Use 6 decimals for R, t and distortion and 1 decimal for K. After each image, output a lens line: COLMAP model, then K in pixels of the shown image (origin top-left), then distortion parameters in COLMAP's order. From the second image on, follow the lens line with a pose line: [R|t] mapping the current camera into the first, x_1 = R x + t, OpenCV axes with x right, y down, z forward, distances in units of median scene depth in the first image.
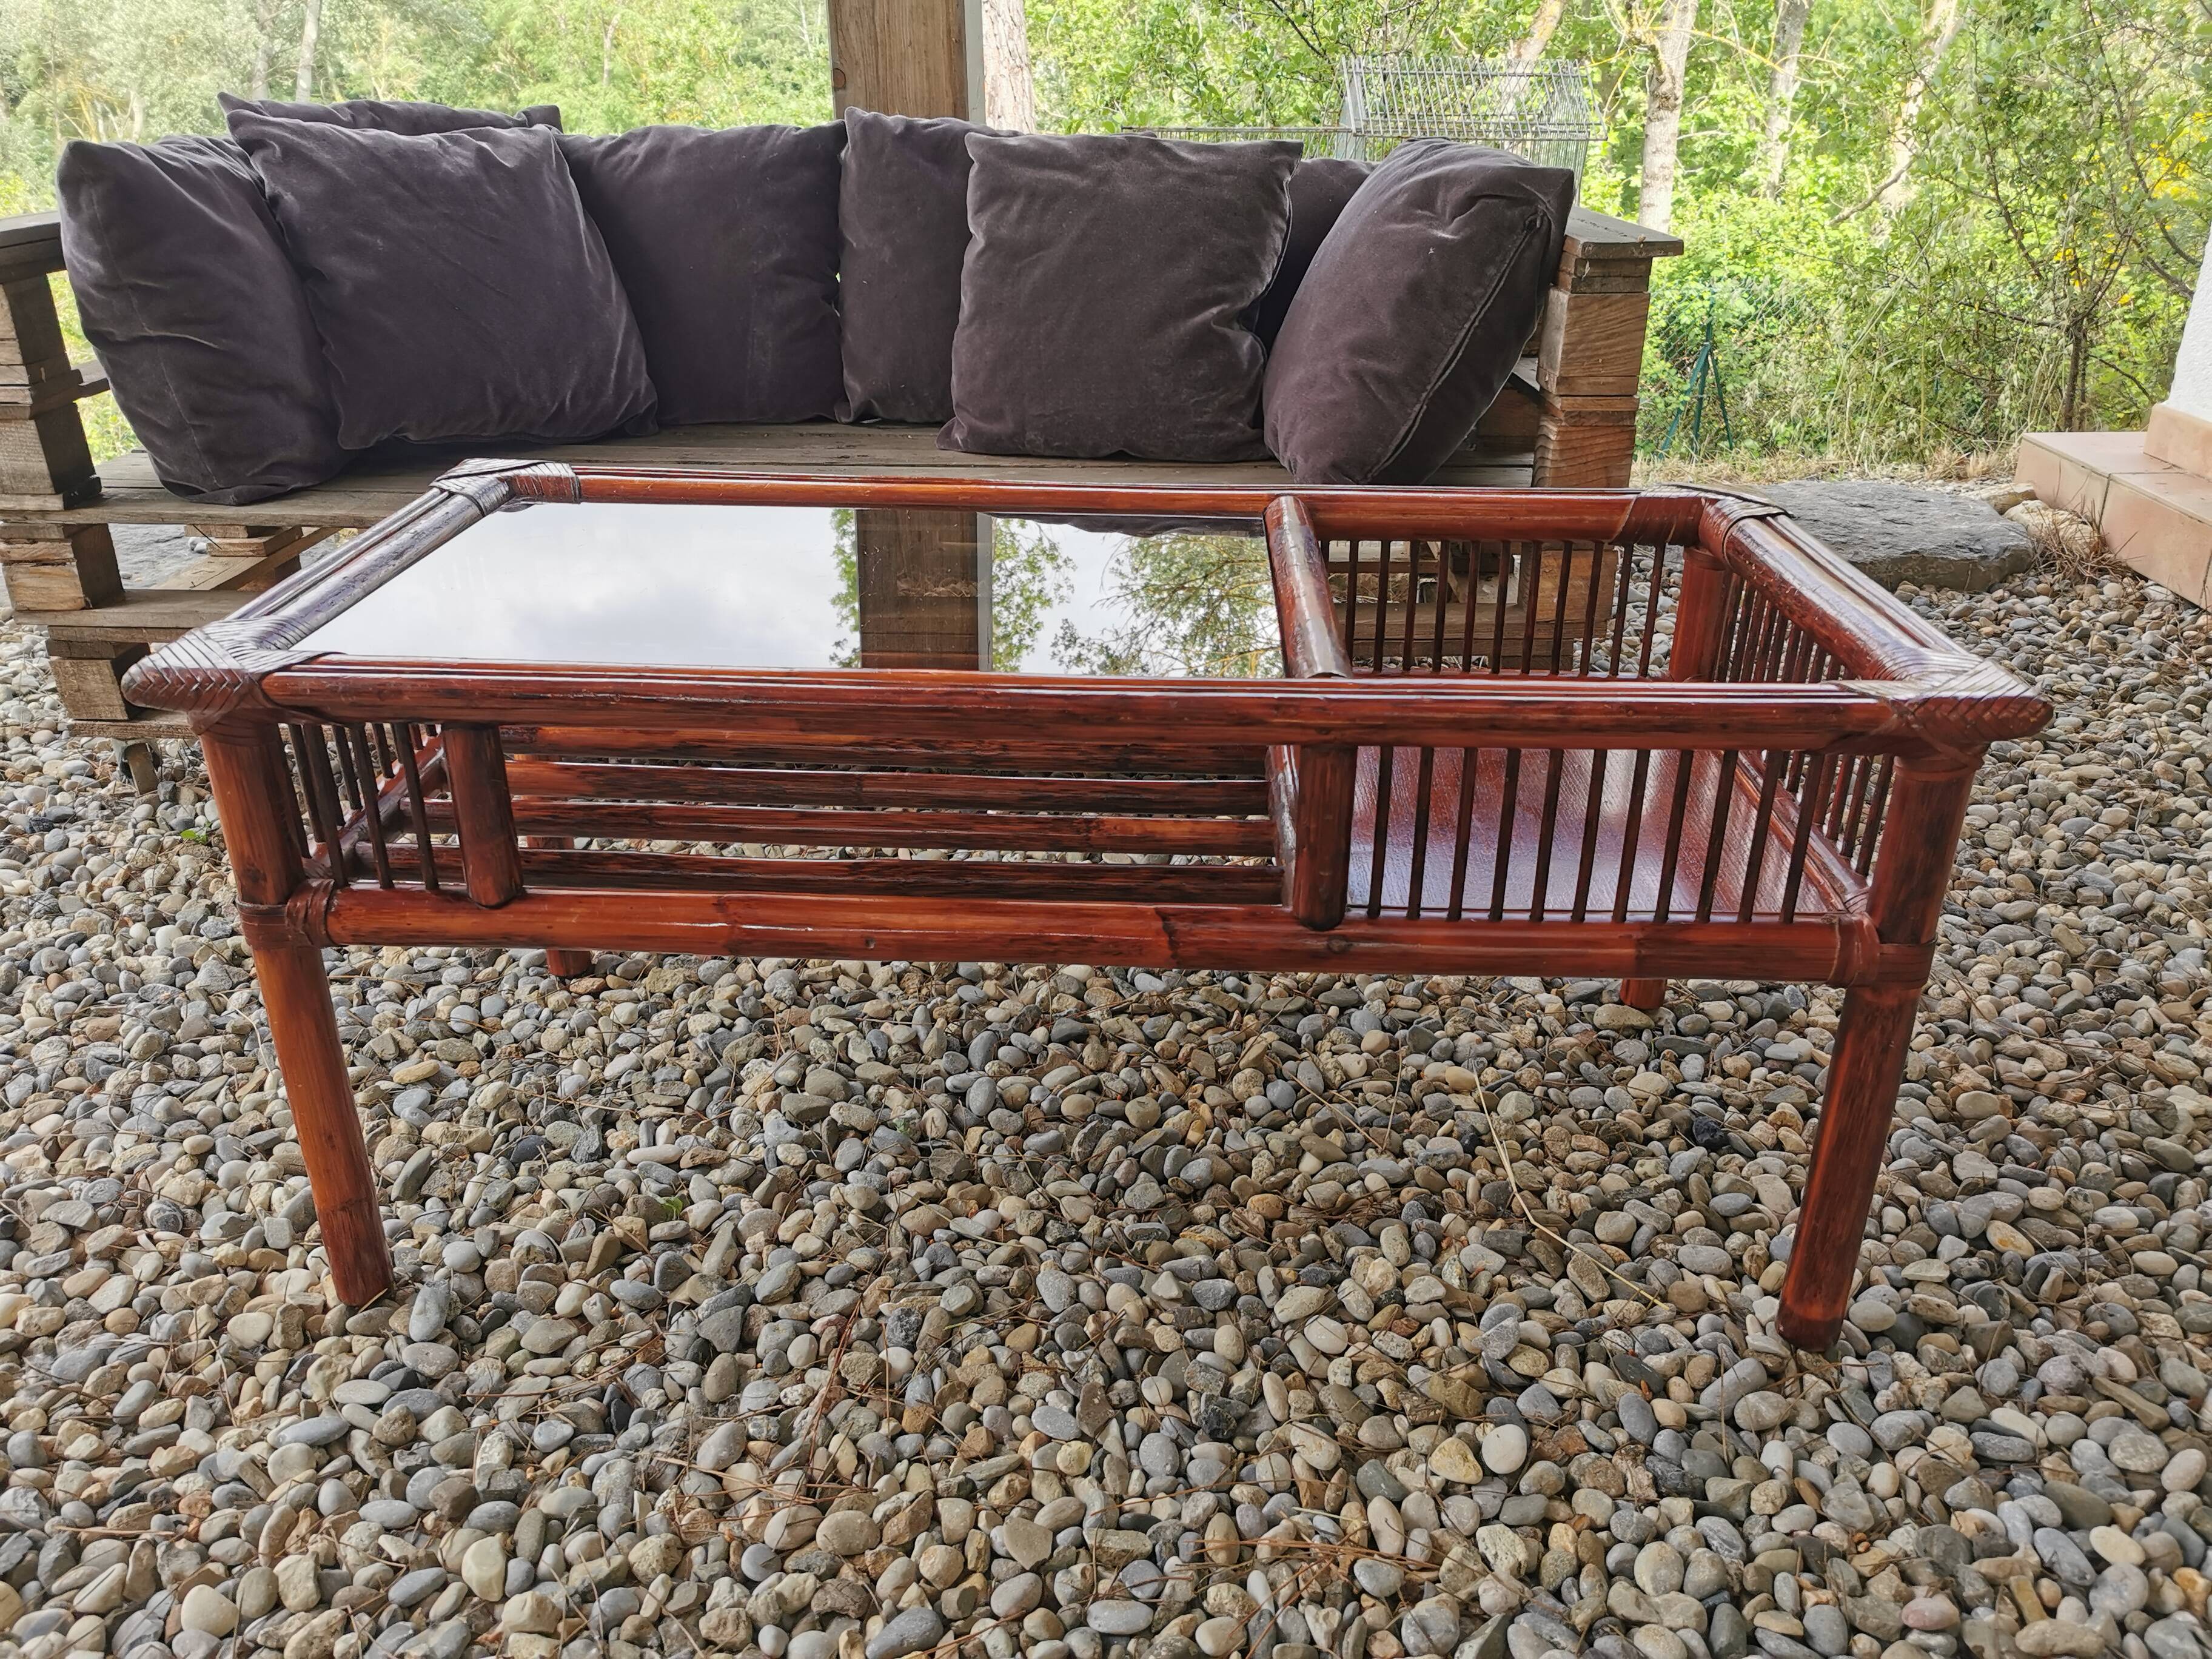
lens RADIAL K [[1708.4, 0, 1112.6], [0, 1708.4, 821.0], [0, 0, 1]] dist [0.065160, -0.094089]
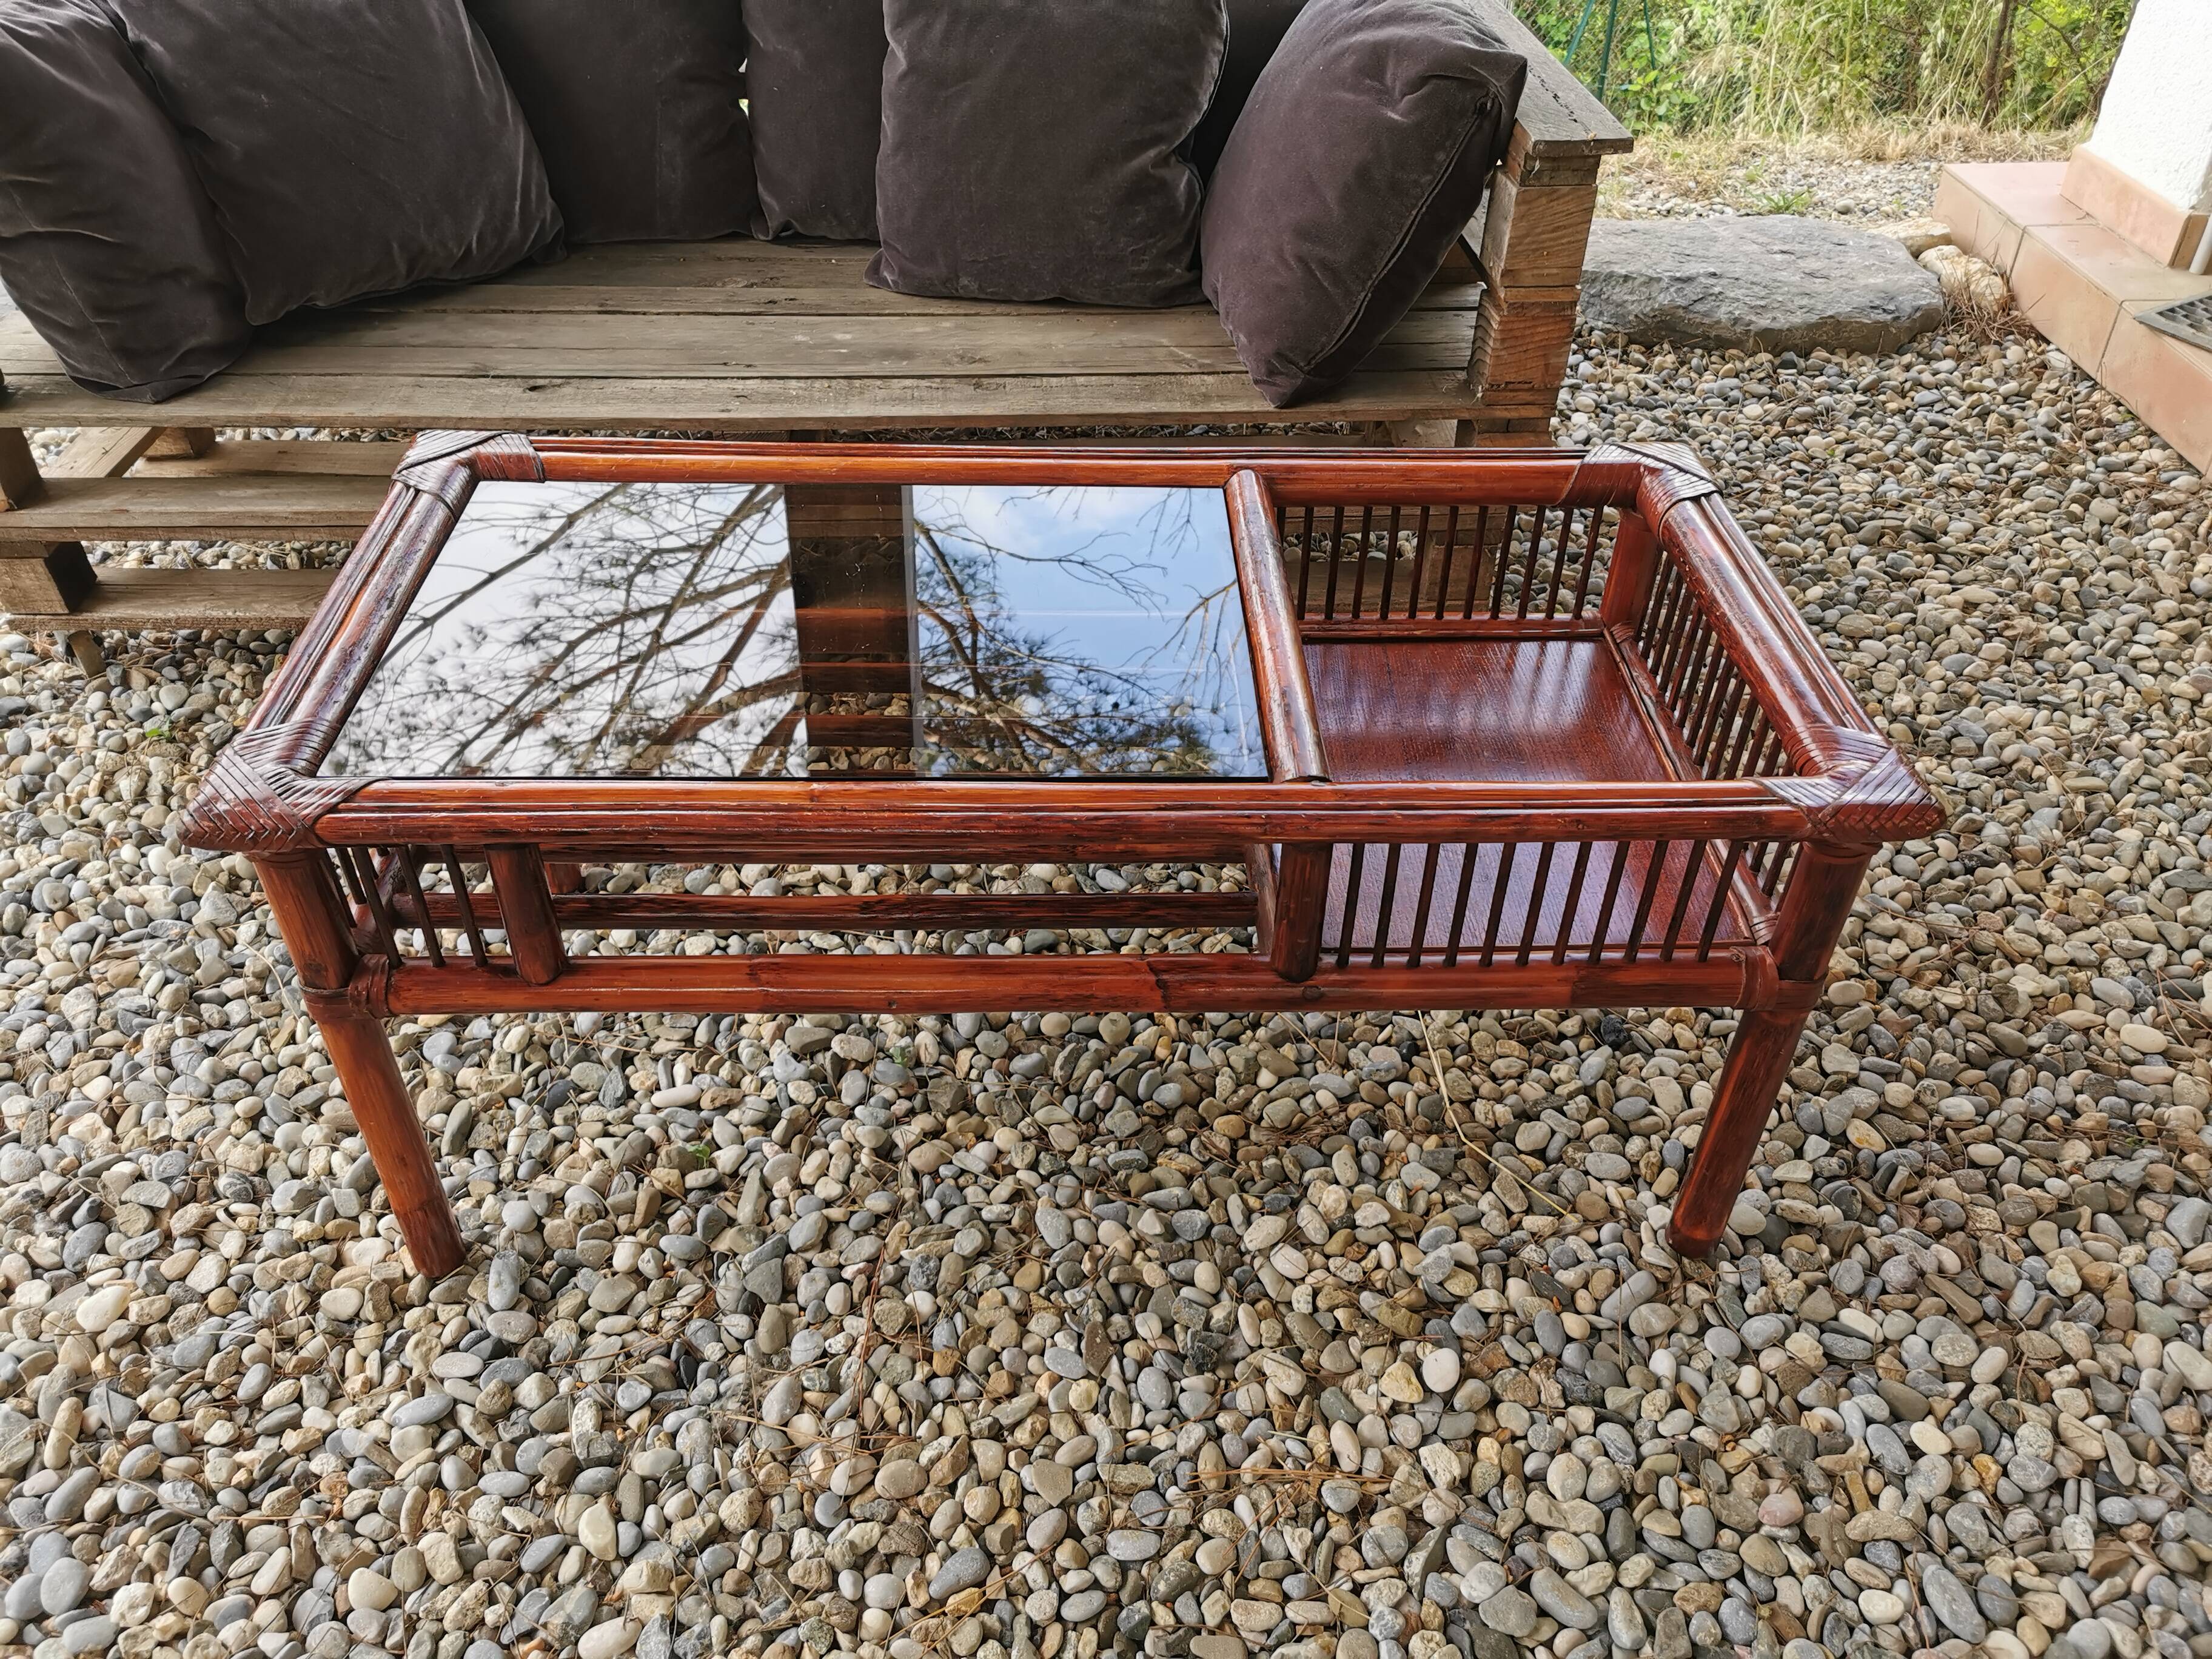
lens RADIAL K [[1708.4, 0, 1111.3], [0, 1708.4, 826.4], [0, 0, 1]] dist [0.065160, -0.094089]
pose [[0.997683, -0.033391, 0.059278, -0.046878], [0.018016, 0.969838, 0.243085, -0.231316], [-0.065607, -0.241454, 0.968192, -0.041140]]
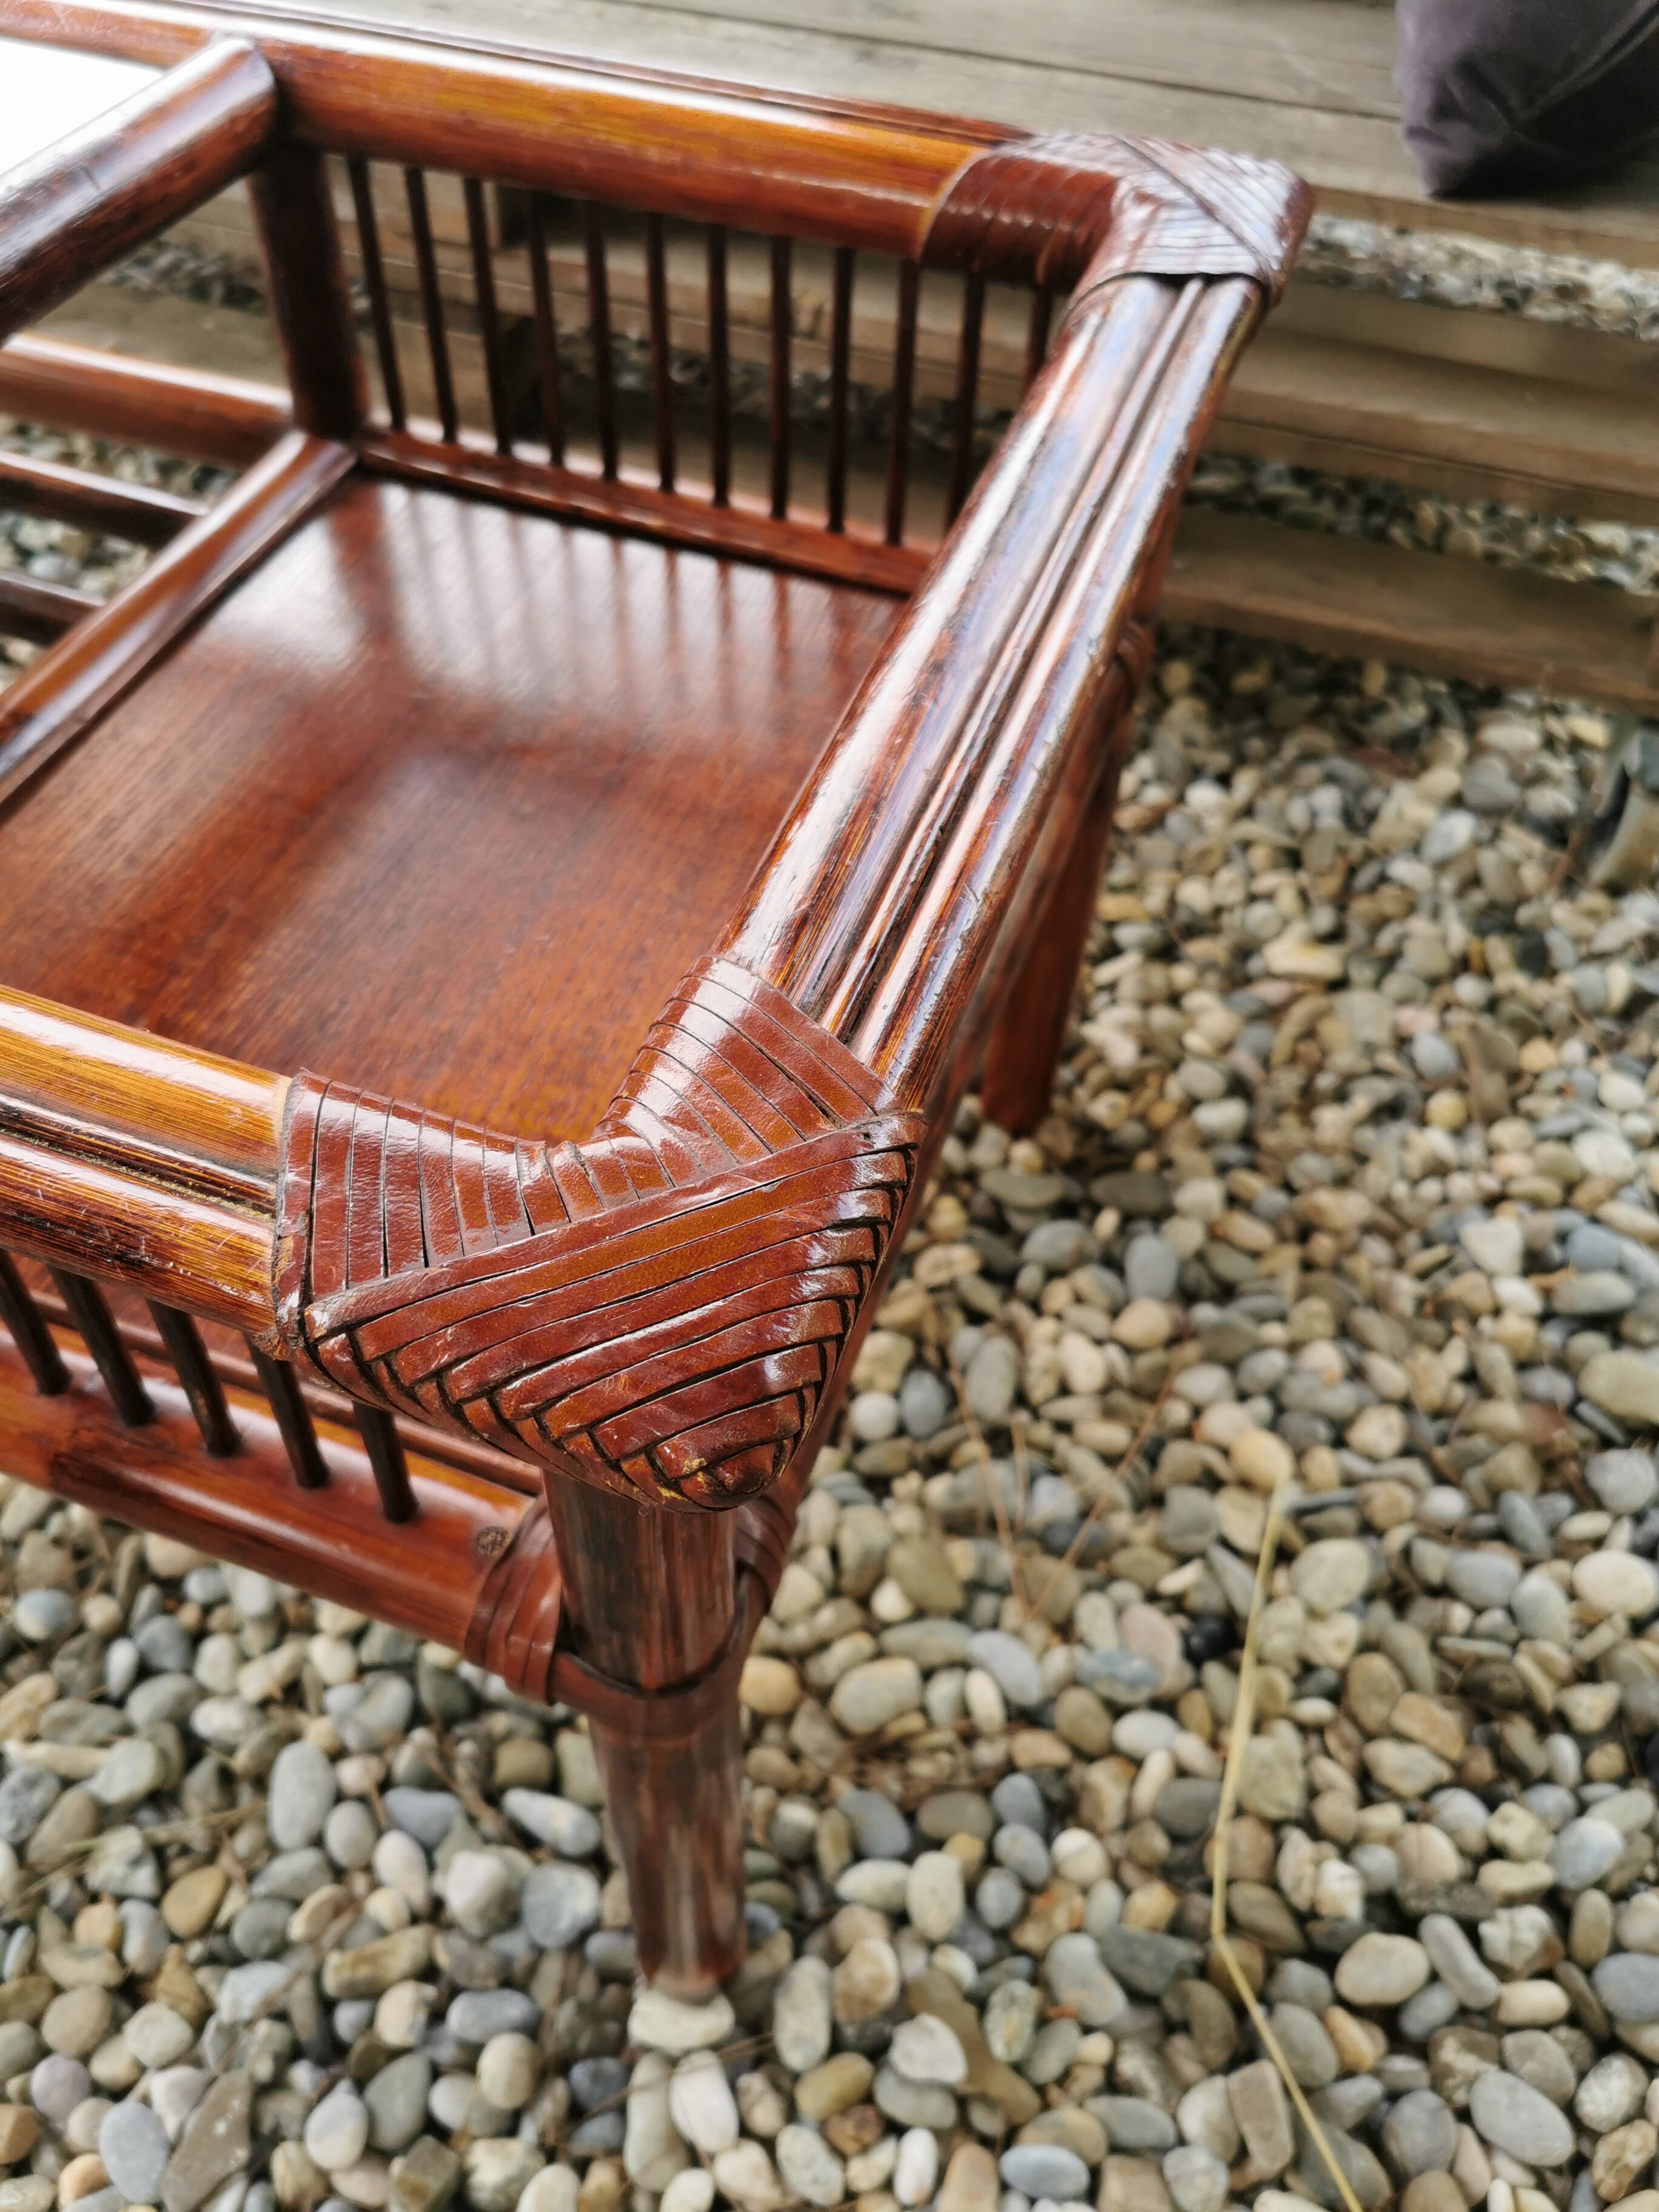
lens RADIAL K [[1736.7, 0, 825.2], [0, 1736.7, 1104.6], [0, 0, 1]] dist [0.047665, -0.077224]
pose [[0.949769, 0.252144, -0.185371, 0.154400], [-0.148810, 0.884947, 0.441276, -0.178013], [0.275308, -0.391525, 0.878017, 0.557398]]
